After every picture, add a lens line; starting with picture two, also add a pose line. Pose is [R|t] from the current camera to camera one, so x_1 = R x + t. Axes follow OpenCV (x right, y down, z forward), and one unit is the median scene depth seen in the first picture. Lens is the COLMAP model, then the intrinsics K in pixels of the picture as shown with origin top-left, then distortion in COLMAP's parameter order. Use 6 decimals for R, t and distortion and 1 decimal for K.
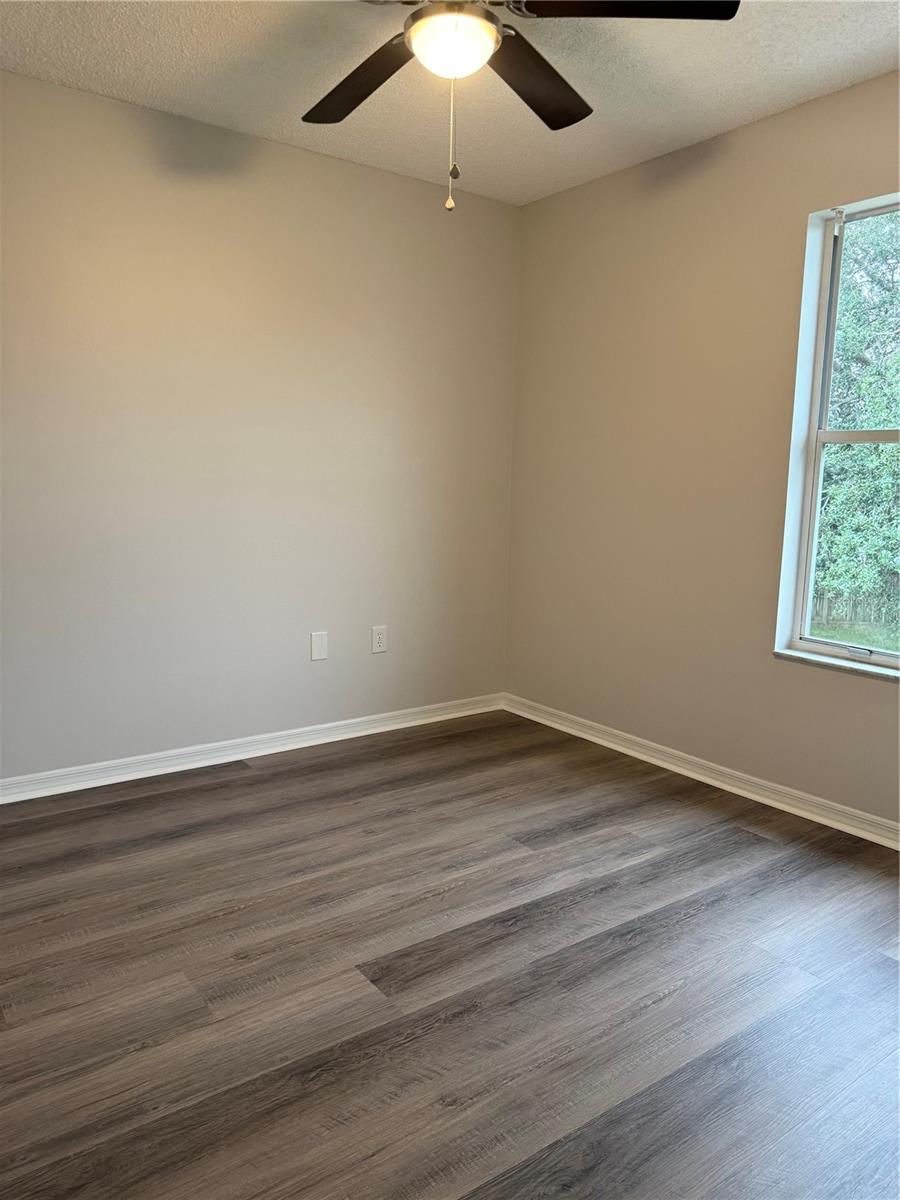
lens RADIAL K [[856.0, 0, 450.7], [0, 856.0, 600.2], [0, 0, 1]] dist [-0.000982, -0.000613]
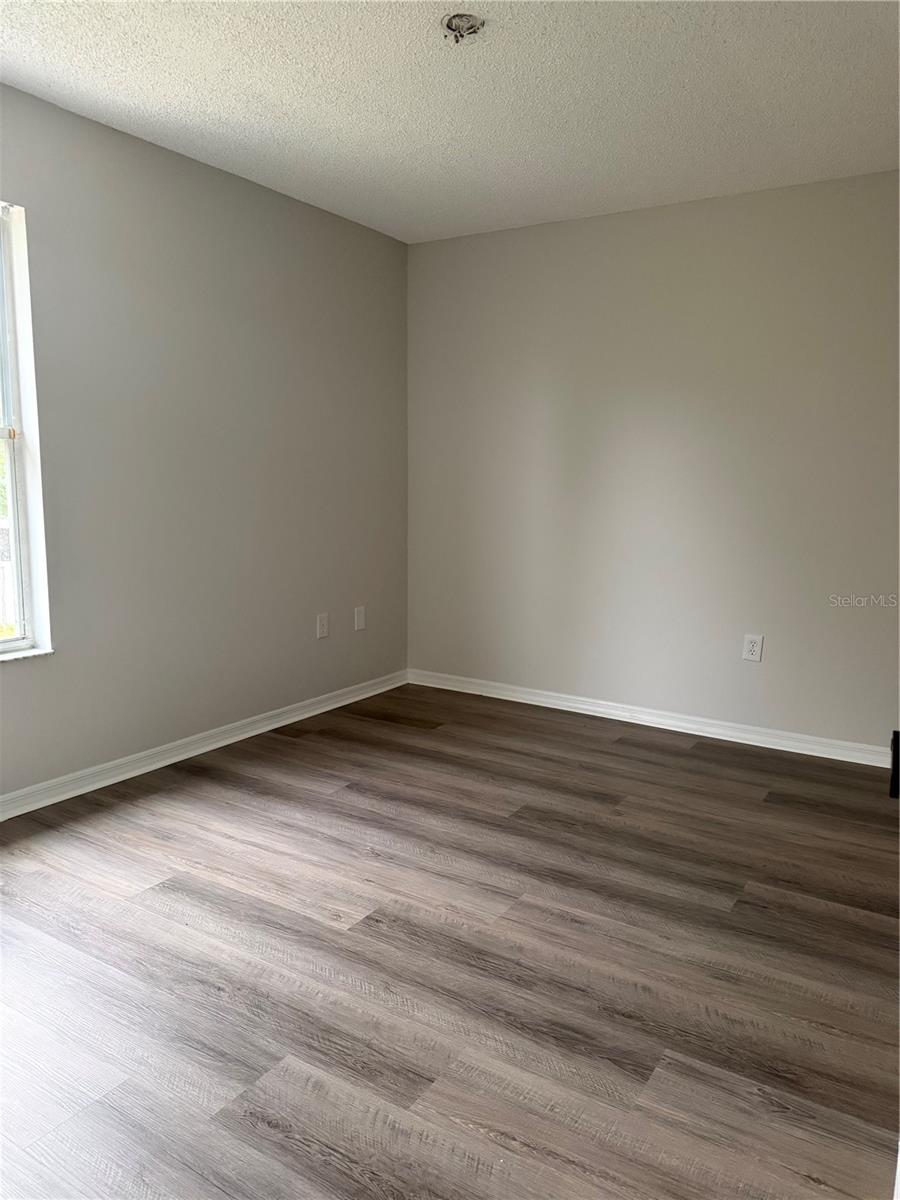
lens RADIAL K [[856.0, 0, 449.5], [0, 856.0, 600.5], [0, 0, 1]] dist [-0.000982, -0.000613]
pose [[-0.373770, -0.163814, 0.912941, -0.880600], [0.112552, 0.968996, 0.219953, -0.287807], [-0.920667, 0.184965, -0.343743, 1.664251]]
